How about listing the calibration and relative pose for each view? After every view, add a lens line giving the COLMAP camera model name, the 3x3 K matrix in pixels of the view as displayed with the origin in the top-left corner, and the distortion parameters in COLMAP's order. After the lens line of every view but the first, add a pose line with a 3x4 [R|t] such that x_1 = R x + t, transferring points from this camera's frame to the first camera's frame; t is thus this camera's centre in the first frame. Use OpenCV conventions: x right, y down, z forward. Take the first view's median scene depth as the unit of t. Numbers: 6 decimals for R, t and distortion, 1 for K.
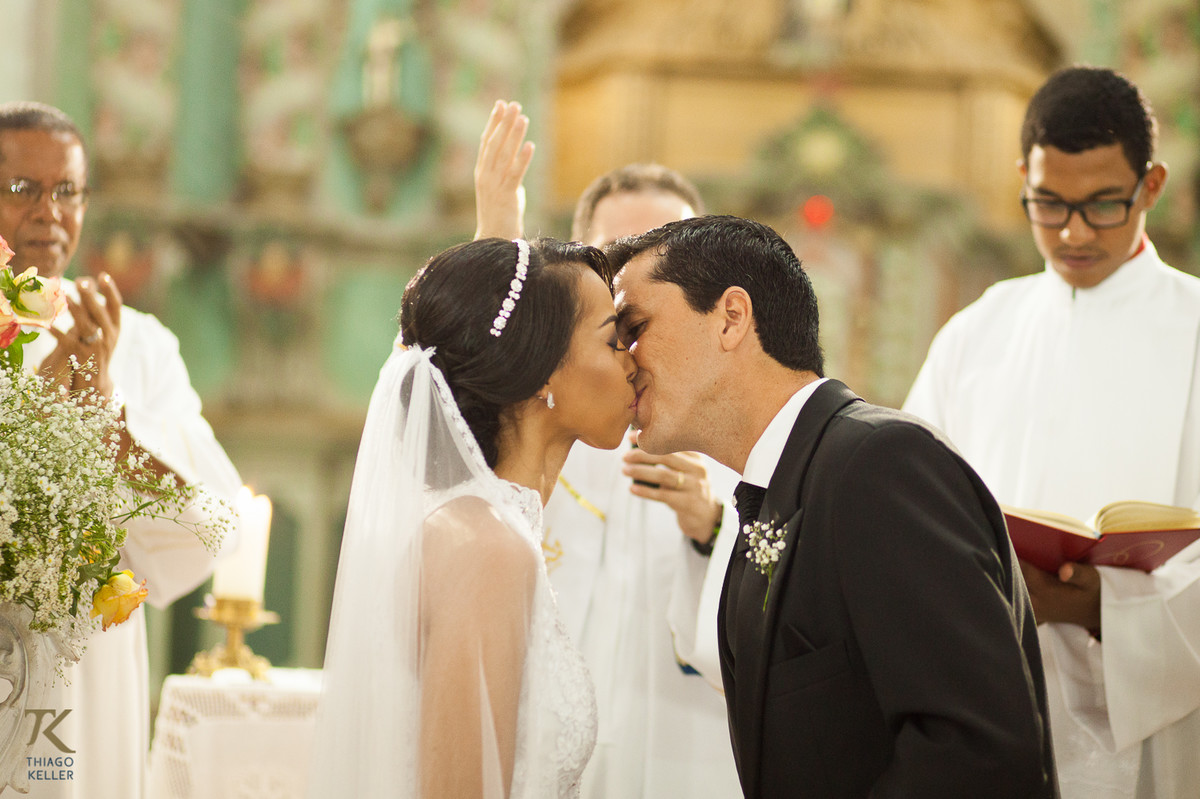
lens RADIAL K [[2938.7, 0, 599.9], [0, 2938.7, 399.6], [0, 0, 1]] dist [0.021267, 0.000000]
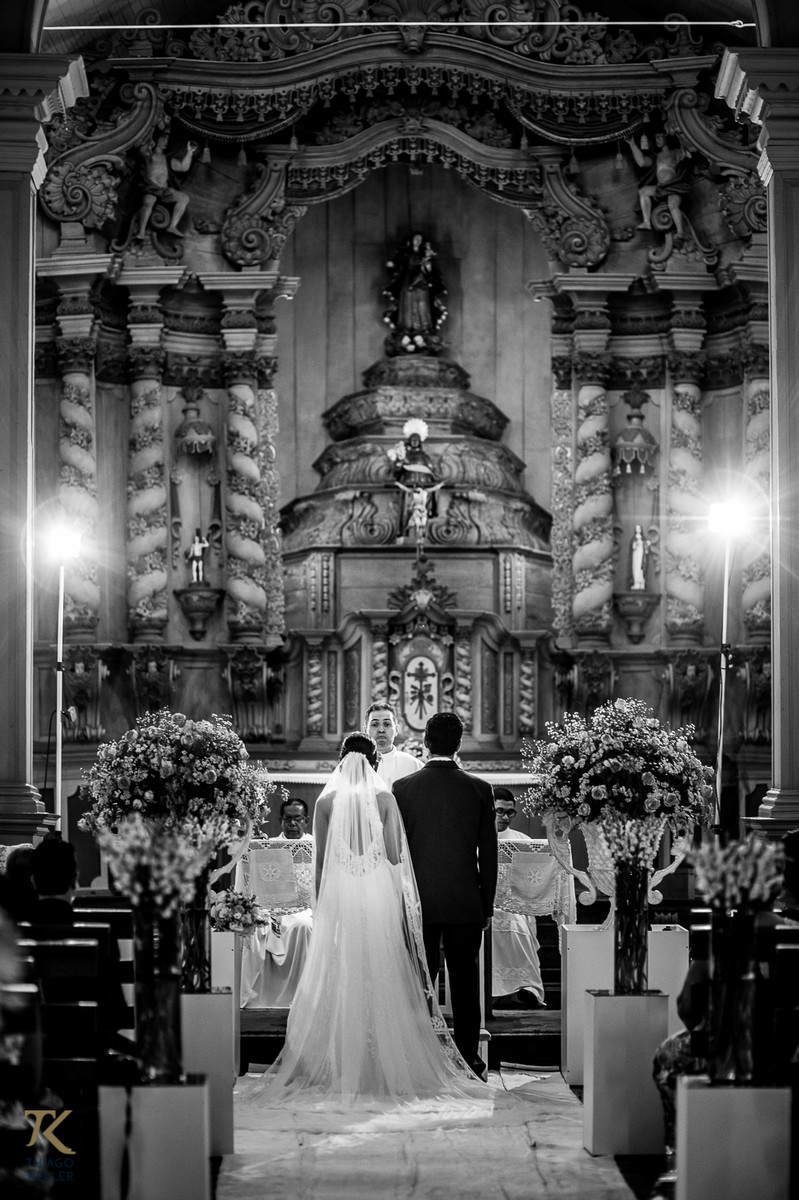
lens RADIAL K [[2938.7, 0, 401.6], [0, 2938.7, 600.0], [0, 0, 1]] dist [0.021267, 0.000000]
pose [[0.997145, -0.047592, 0.058629, -0.054507], [0.049410, 0.998329, -0.029970, -0.023409], [-0.057104, 0.032782, 0.997830, -0.965237]]
